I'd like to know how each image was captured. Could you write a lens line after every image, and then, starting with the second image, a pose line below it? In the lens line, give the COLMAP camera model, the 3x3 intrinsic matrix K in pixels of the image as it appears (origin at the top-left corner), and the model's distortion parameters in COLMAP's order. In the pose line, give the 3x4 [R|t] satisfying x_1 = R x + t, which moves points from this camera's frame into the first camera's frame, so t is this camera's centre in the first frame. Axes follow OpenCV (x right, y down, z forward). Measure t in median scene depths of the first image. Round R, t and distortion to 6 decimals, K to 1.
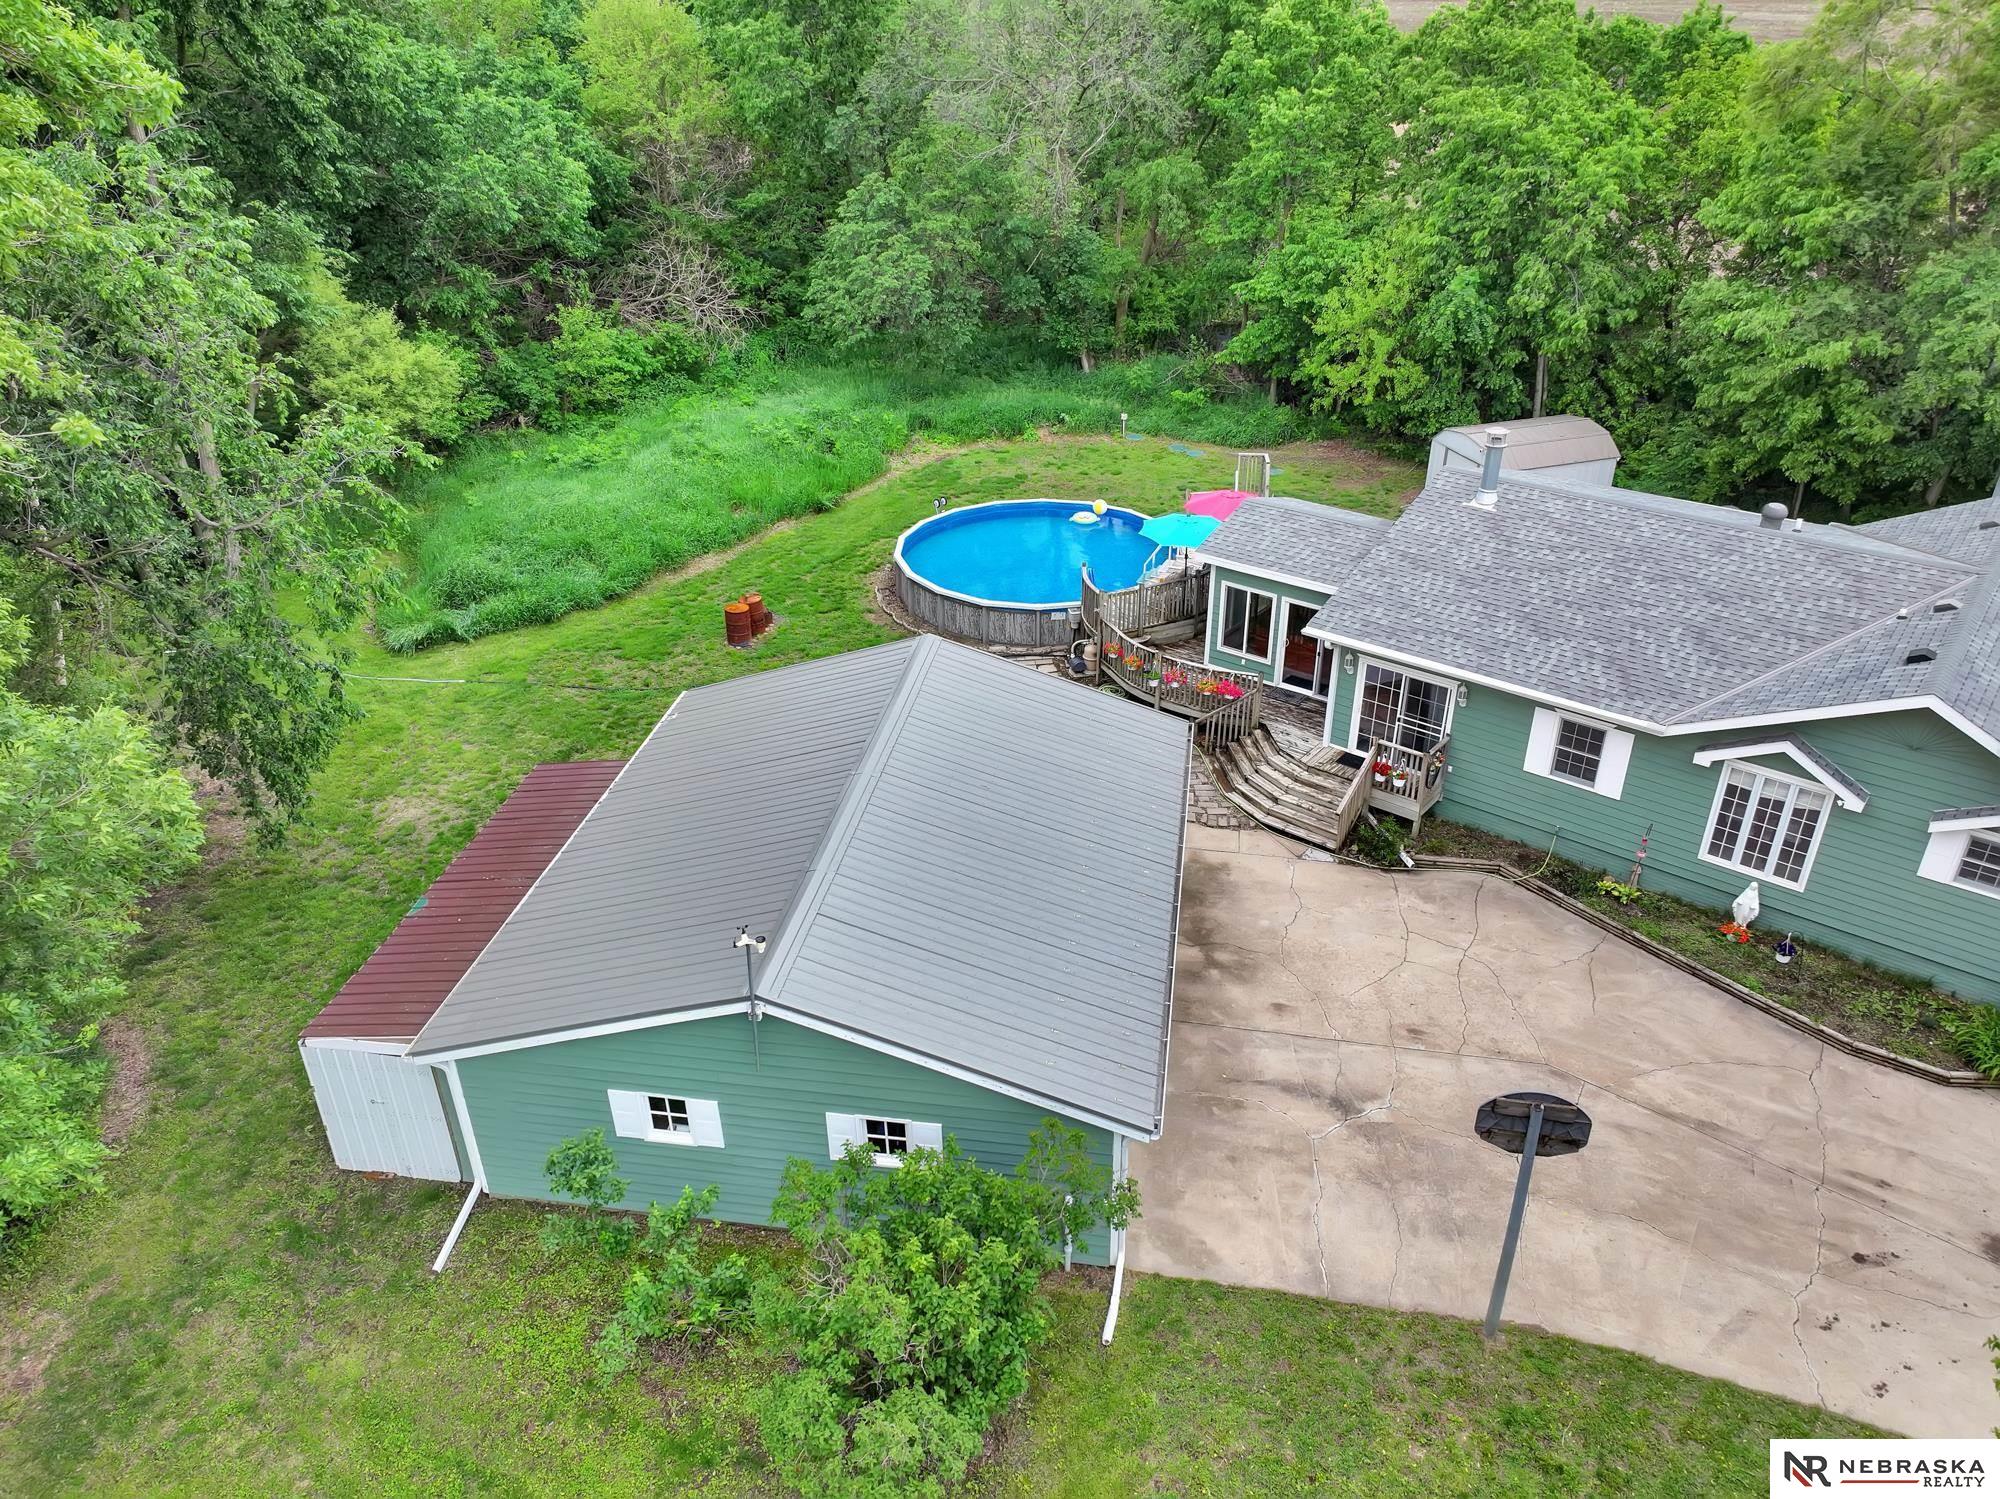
lens RADIAL K [[1443.7, 0, 961.7], [0, 1443.7, 754.7], [0, 0, 1]] dist [-0.001994, -0.000146]
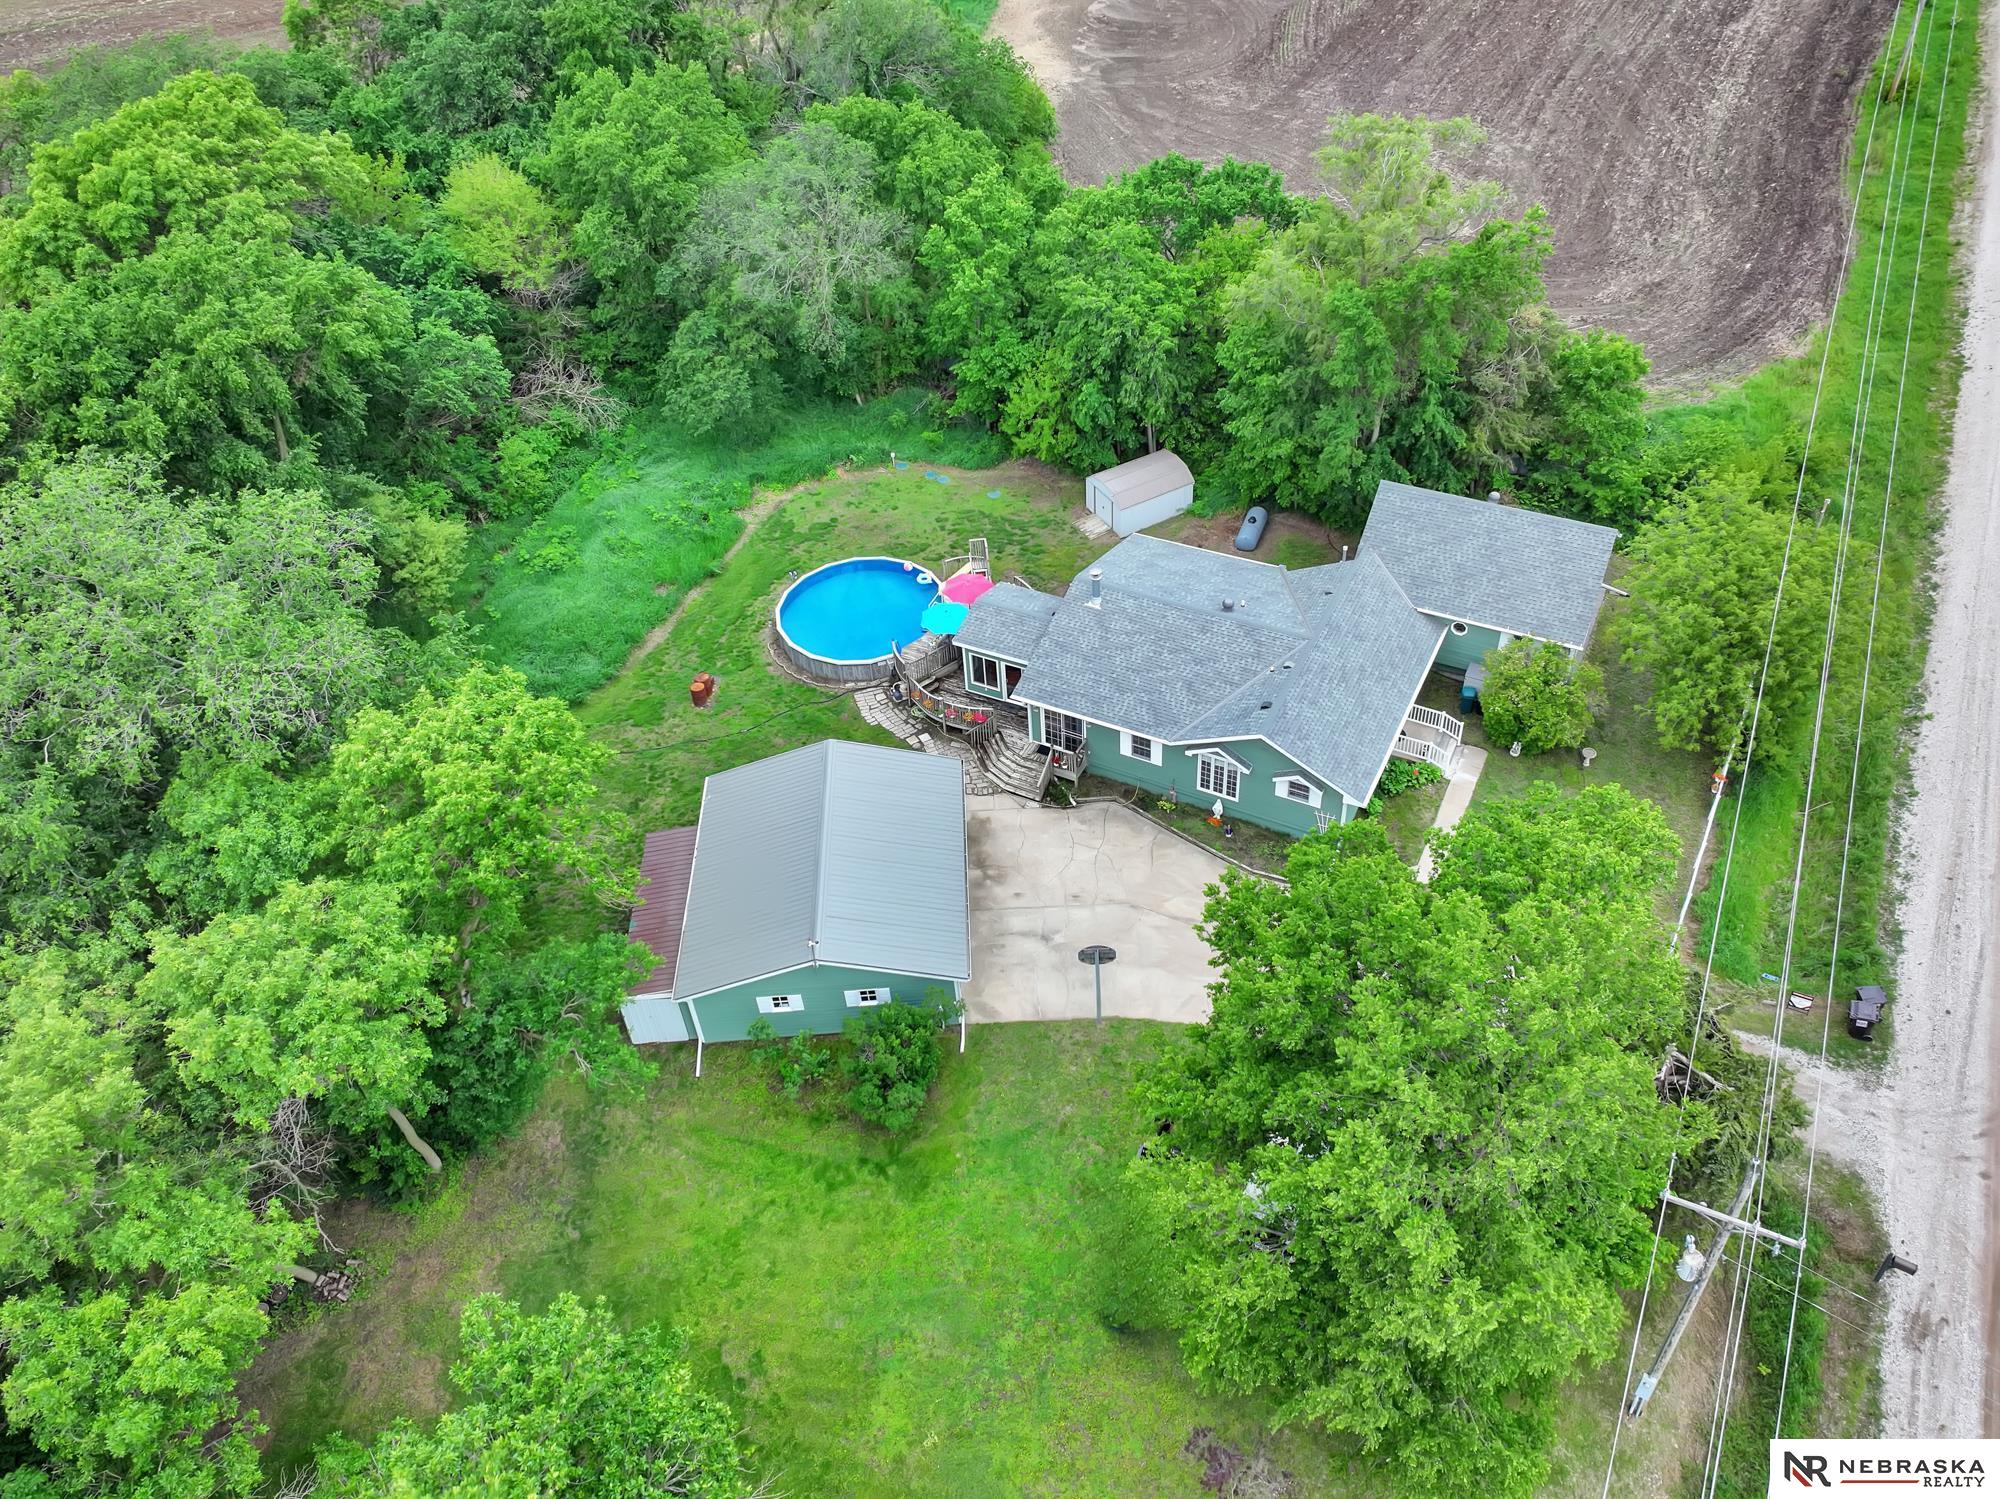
lens RADIAL K [[1406.1, 0, 1000.0], [0, 1406.1, 749.5], [0, 0, 1]] dist [-0.002868, -0.000502]
pose [[0.975865, -0.163786, 0.144437, -0.074225], [0.132013, 0.969337, 0.207262, -0.428170], [-0.173955, -0.183192, 0.967564, -0.918235]]
